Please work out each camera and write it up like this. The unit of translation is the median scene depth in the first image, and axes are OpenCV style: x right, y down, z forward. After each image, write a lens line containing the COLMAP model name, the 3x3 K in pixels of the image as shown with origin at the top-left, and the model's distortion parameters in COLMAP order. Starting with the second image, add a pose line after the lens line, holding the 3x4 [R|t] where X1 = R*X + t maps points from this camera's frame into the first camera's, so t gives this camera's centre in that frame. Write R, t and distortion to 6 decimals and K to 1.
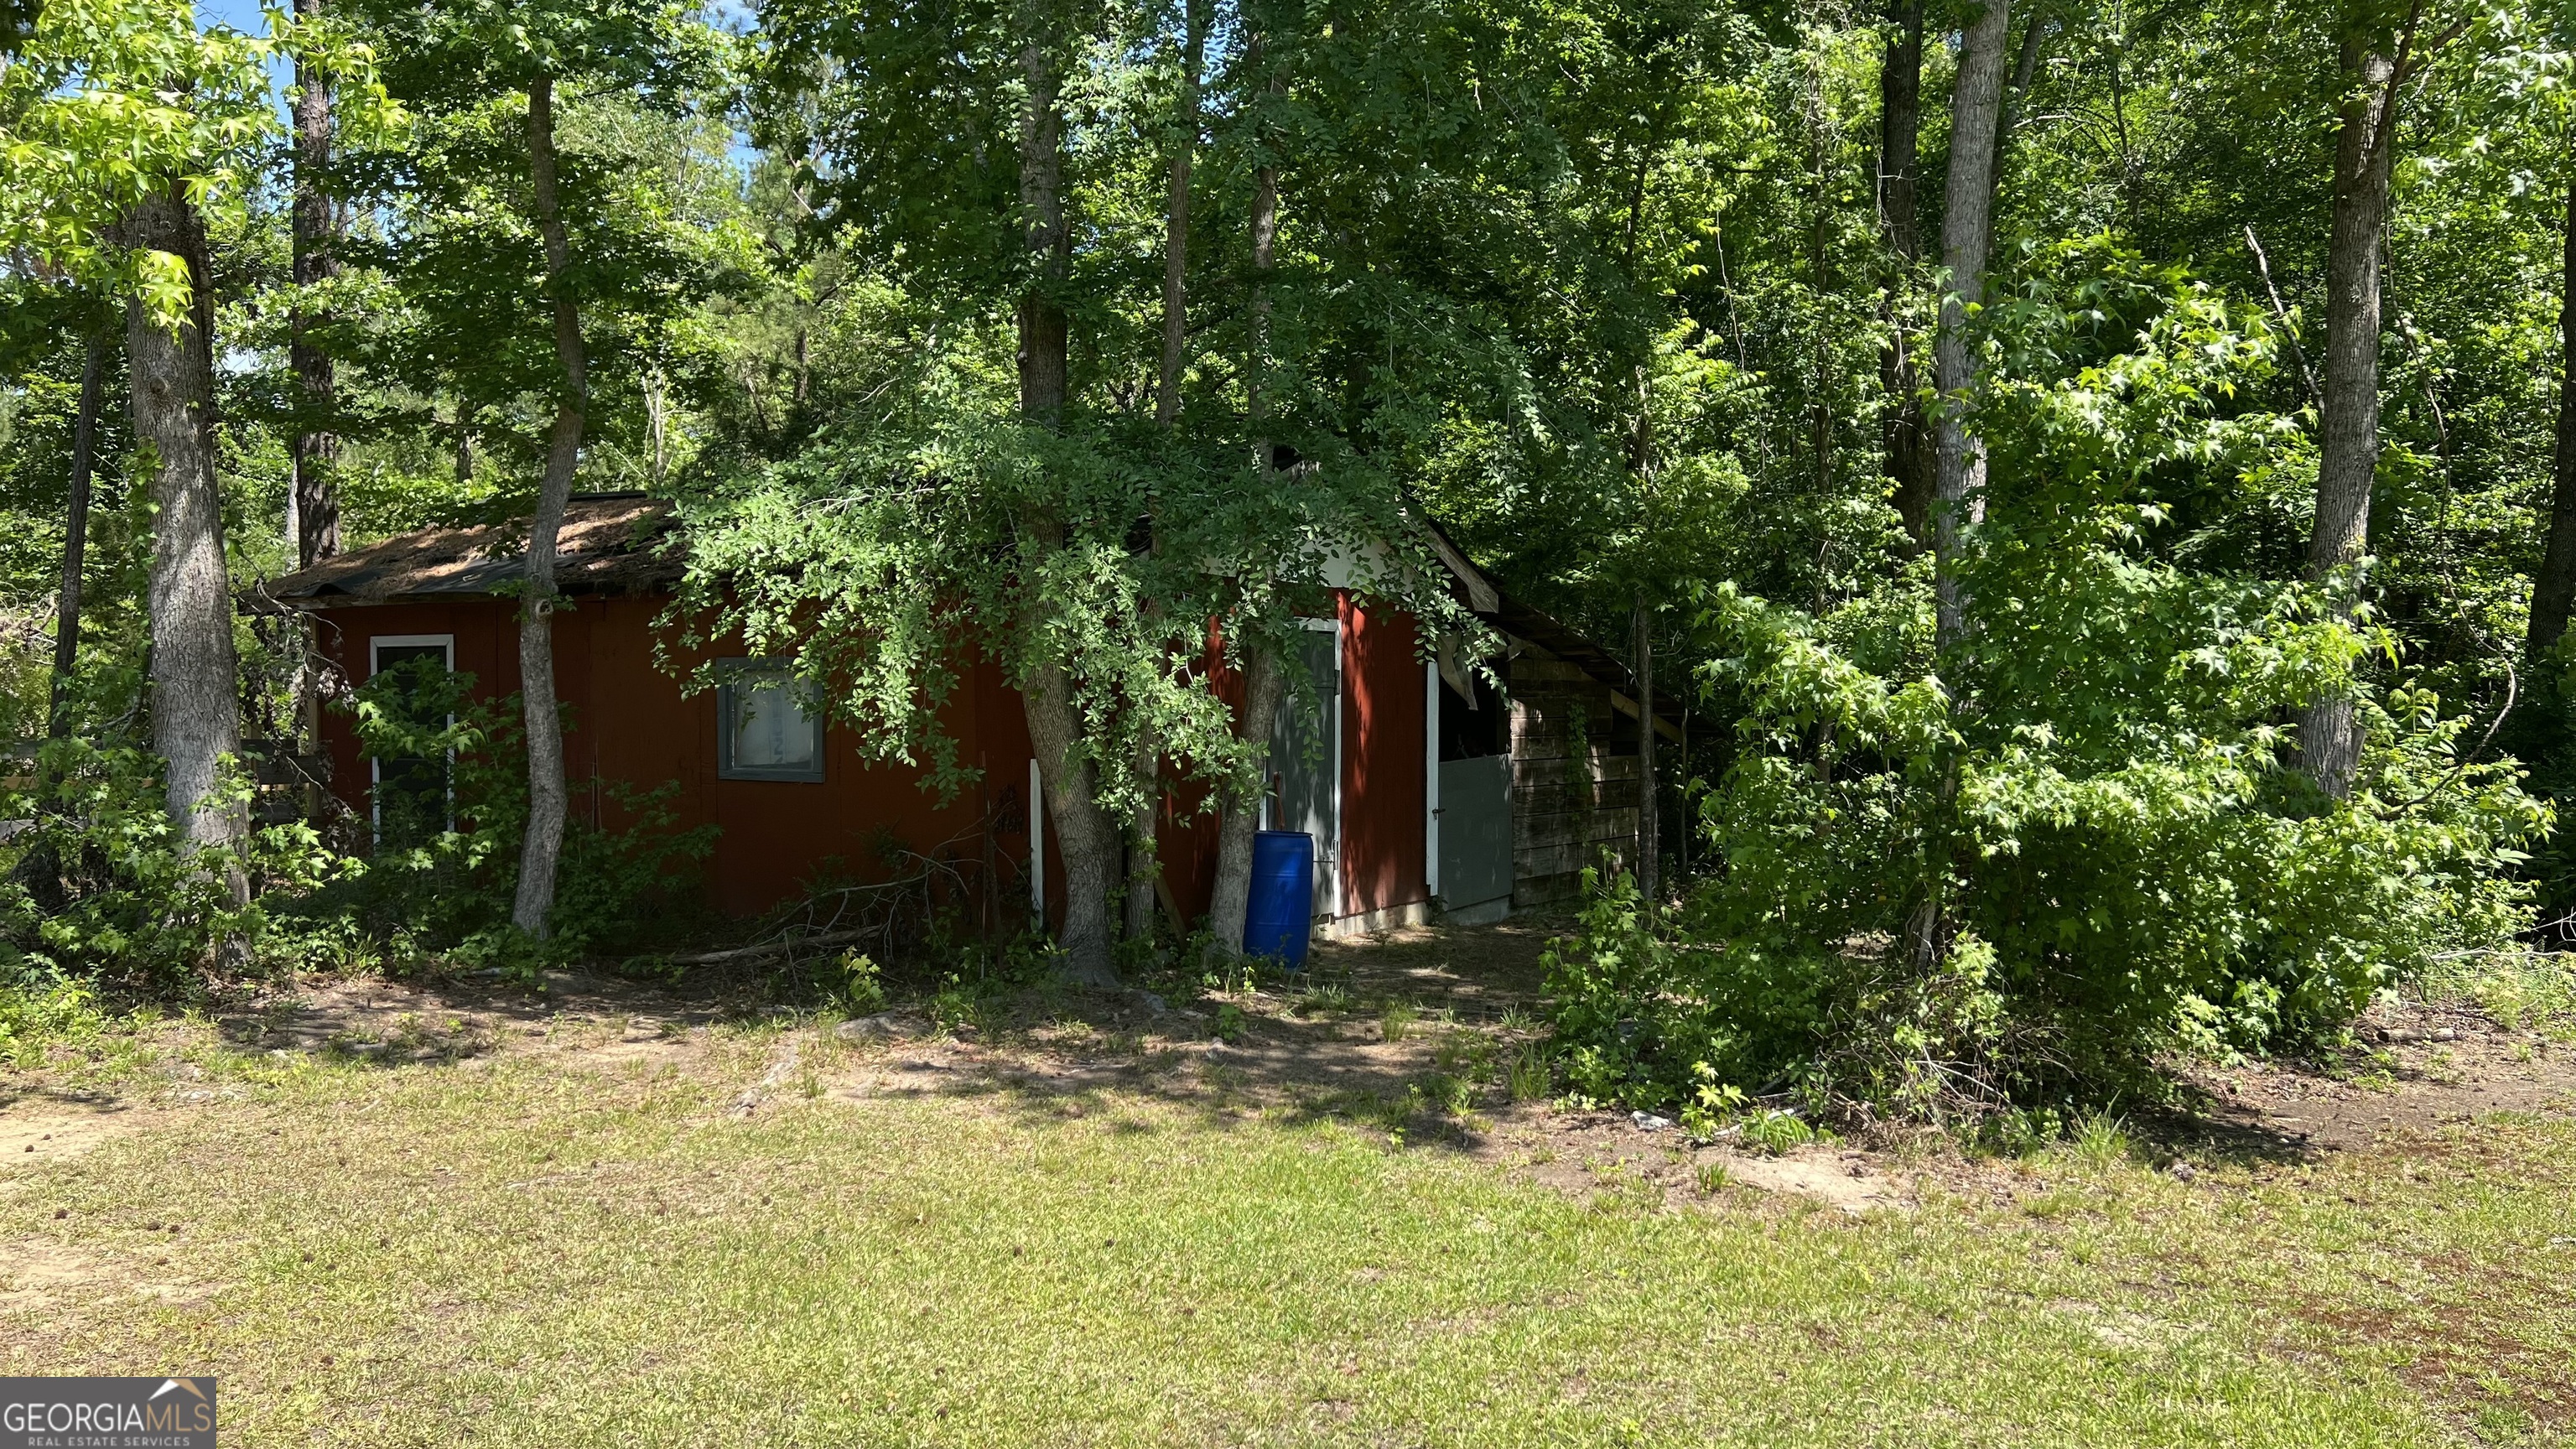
lens RADIAL K [[1980.0, 0, 1293.9], [0, 1980.0, 727.3], [0, 0, 1]] dist [0.058660, -0.082636]
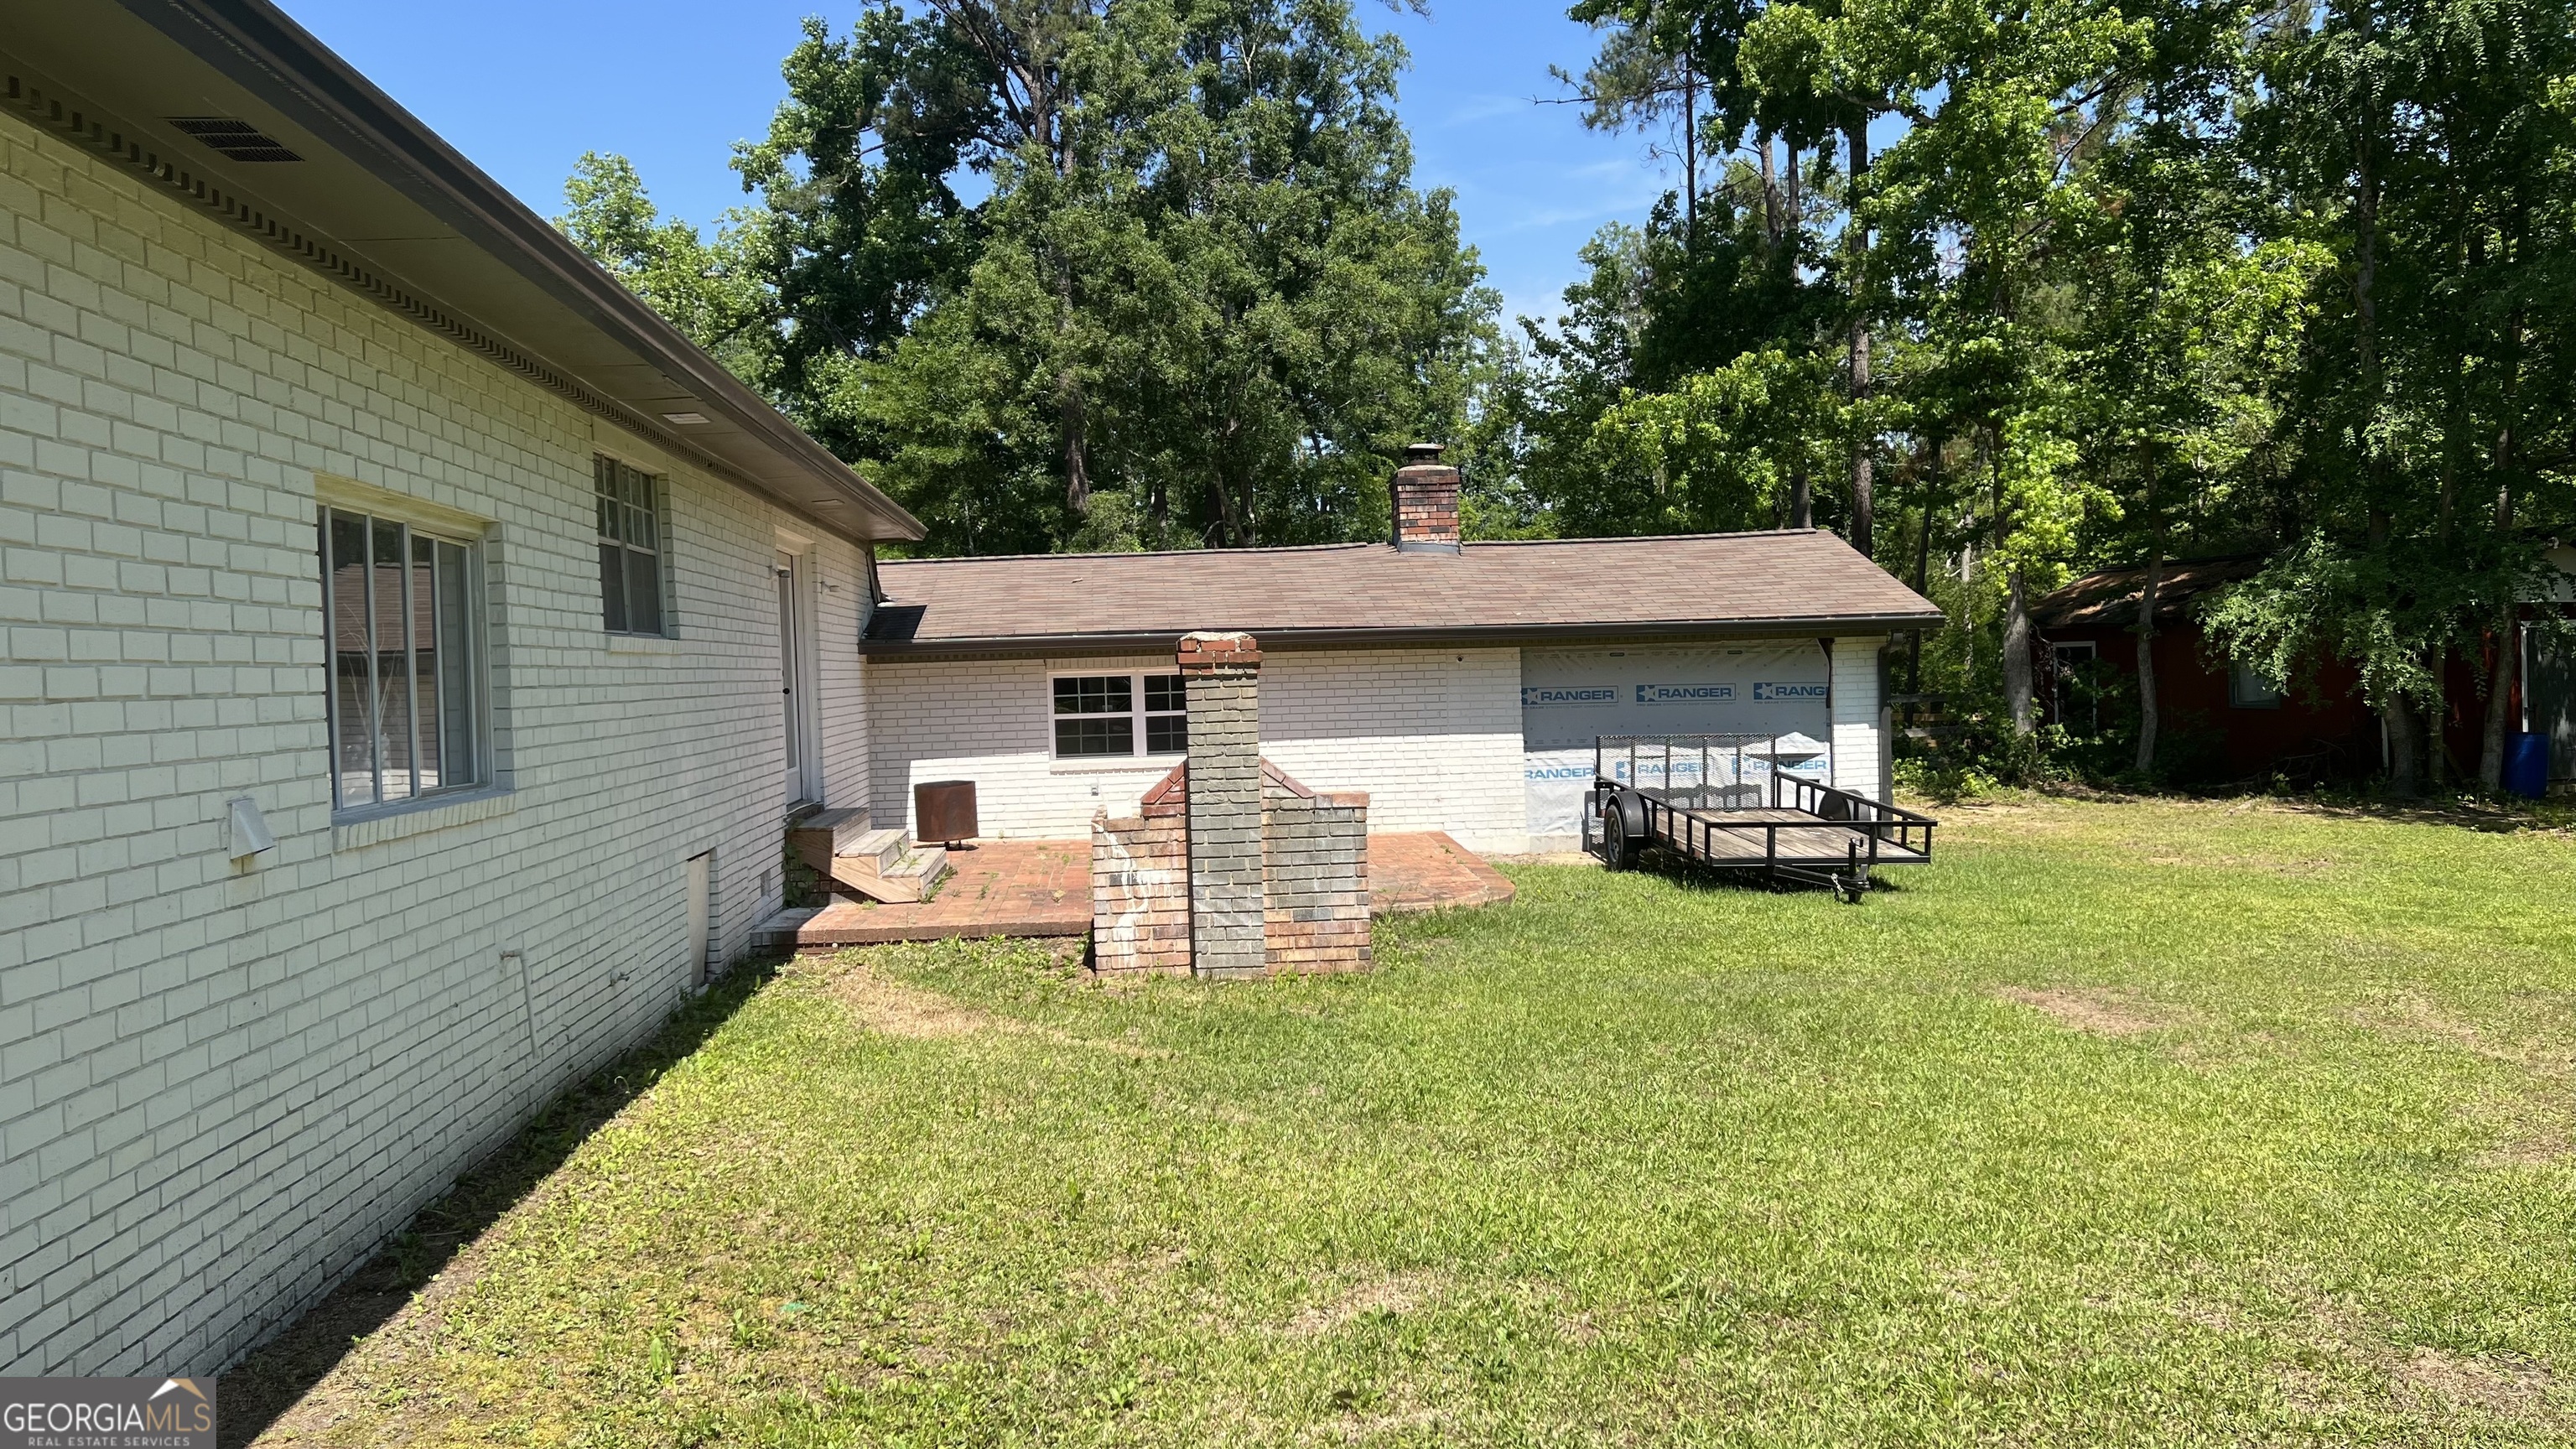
lens RADIAL K [[1980.0, 0, 1293.9], [0, 1980.0, 727.3], [0, 0, 1]] dist [0.058660, -0.082636]
pose [[0.735706, -0.002310, -0.677297, 0.544351], [0.017222, 0.999735, 0.015298, -0.005295], [0.677082, -0.022919, 0.735550, -1.613834]]
